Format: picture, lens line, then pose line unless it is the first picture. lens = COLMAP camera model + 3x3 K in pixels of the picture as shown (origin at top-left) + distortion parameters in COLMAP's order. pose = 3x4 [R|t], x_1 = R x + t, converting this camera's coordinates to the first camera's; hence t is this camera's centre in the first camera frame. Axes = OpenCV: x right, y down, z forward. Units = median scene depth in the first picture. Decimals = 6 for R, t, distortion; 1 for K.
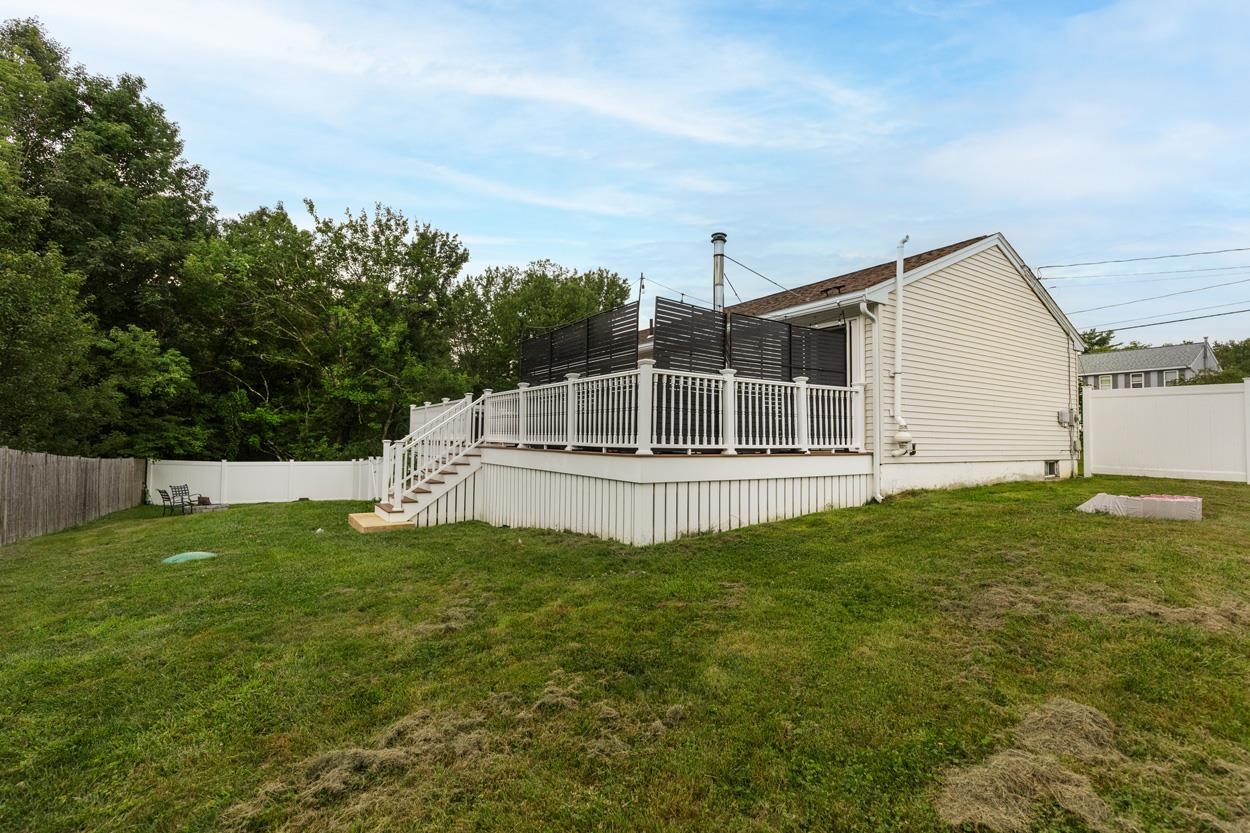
lens RADIAL K [[564.8, 0, 625.0], [0, 564.8, 416.5], [0, 0, 1]] dist [-0.055851, -0.000183]
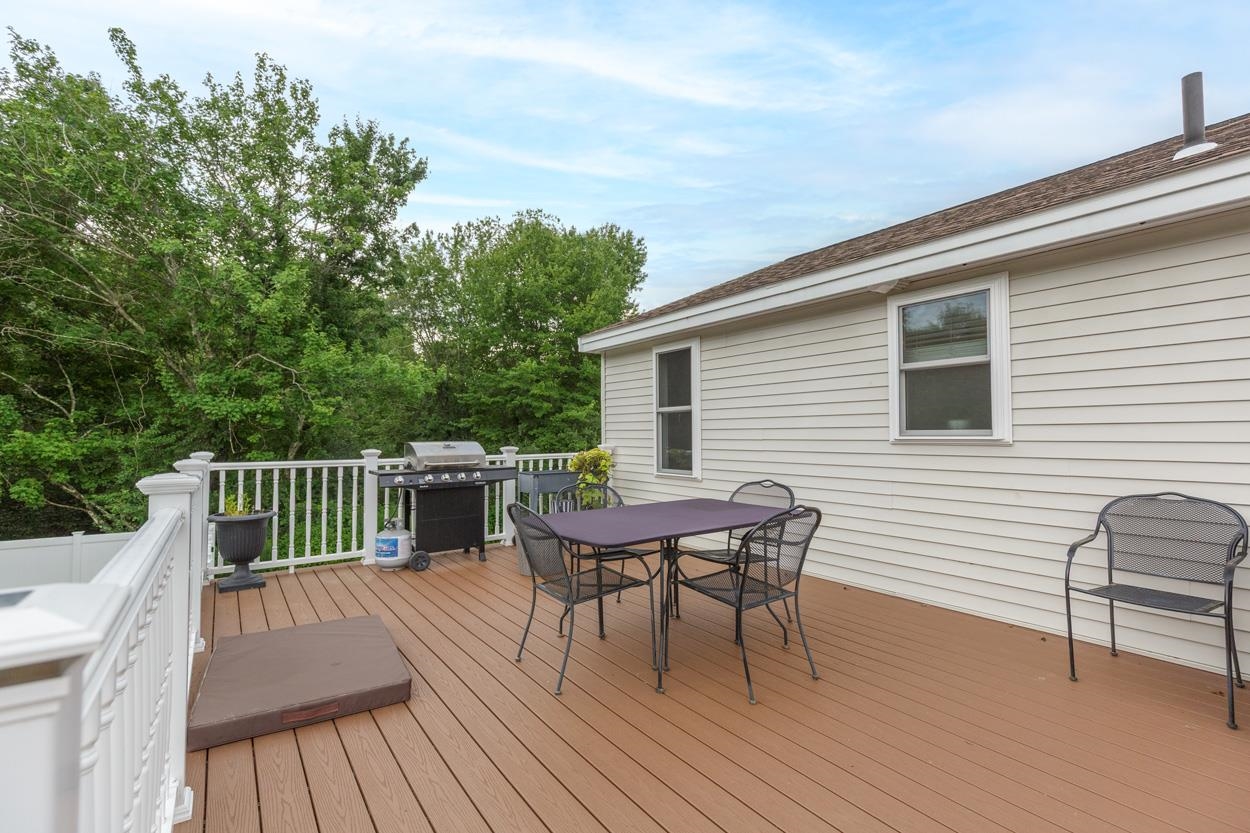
lens RADIAL K [[564.8, 0, 625.0], [0, 564.8, 416.5], [0, 0, 1]] dist [-0.055851, -0.000183]
pose [[0.998605, -0.009841, 0.051881, -0.094886], [0.009283, 0.999897, 0.010988, -0.023637], [-0.051983, -0.010491, 0.998593, 0.375738]]
